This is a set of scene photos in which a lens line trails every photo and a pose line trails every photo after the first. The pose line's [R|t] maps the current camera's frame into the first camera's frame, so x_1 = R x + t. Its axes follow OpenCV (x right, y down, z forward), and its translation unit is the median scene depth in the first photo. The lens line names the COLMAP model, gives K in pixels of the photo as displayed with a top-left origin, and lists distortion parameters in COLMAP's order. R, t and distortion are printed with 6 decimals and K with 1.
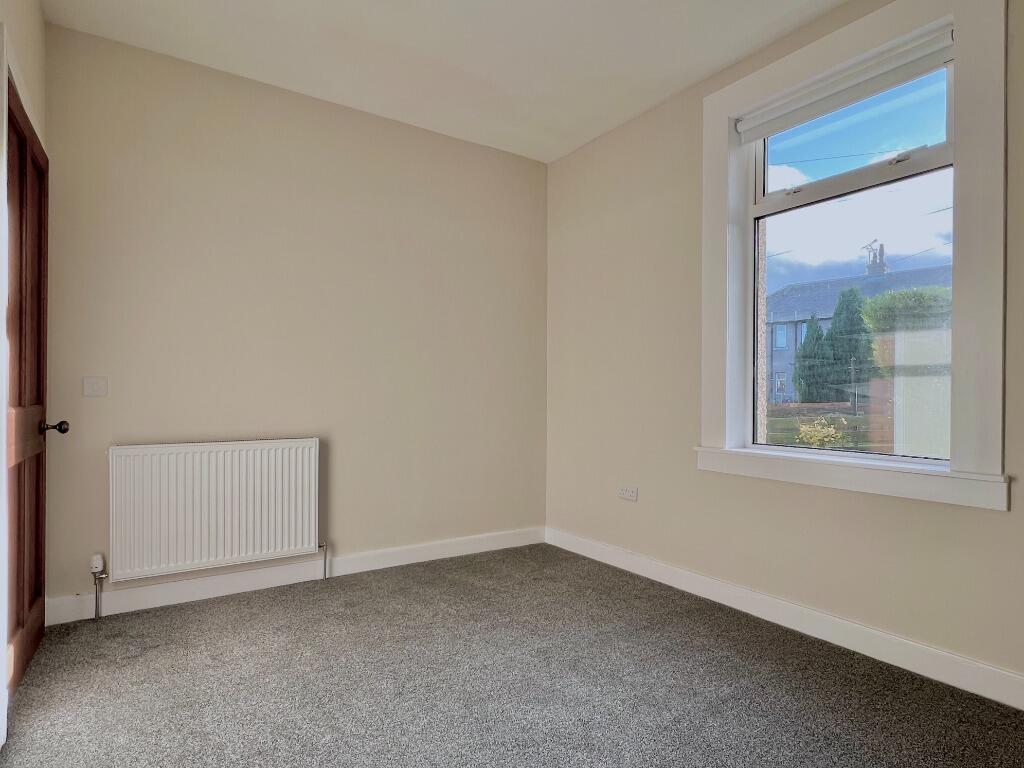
lens RADIAL K [[567.1, 0, 517.4], [0, 567.1, 388.7], [0, 0, 1]] dist [-0.004406, 0.001228]
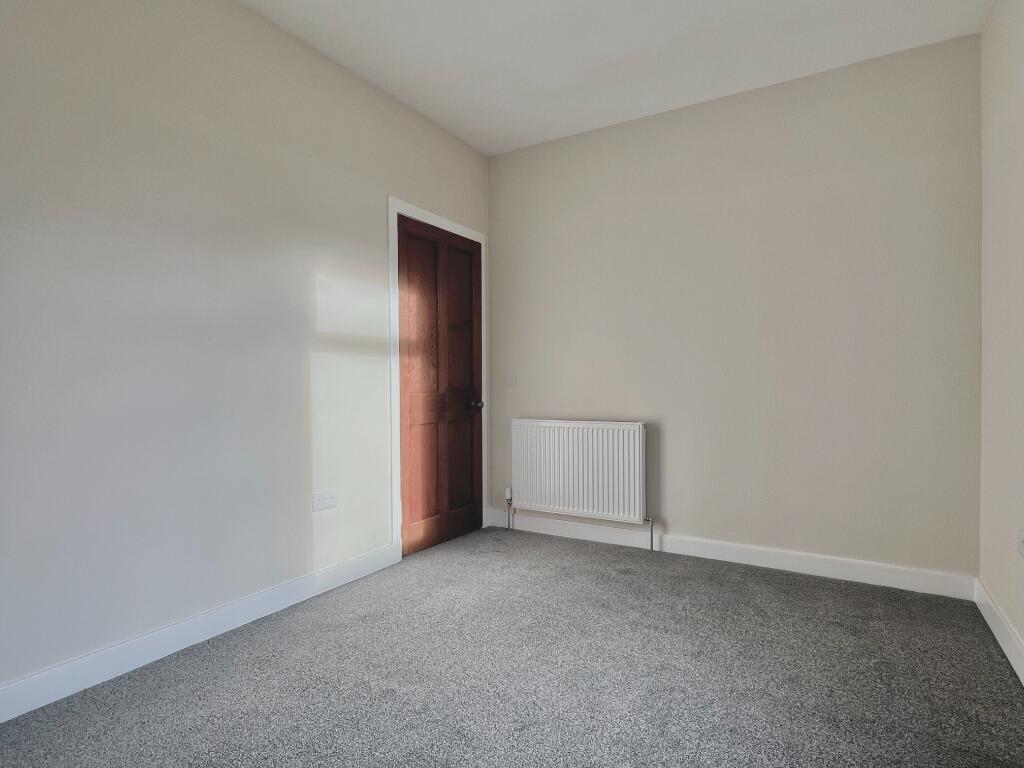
lens RADIAL K [[567.1, 0, 515.2], [0, 567.1, 385.2], [0, 0, 1]] dist [-0.004406, 0.001228]
pose [[0.424977, -0.004976, -0.905190, 0.599591], [0.016867, 0.999855, 0.002422, 0.006589], [0.905047, -0.016297, 0.424999, 0.321486]]
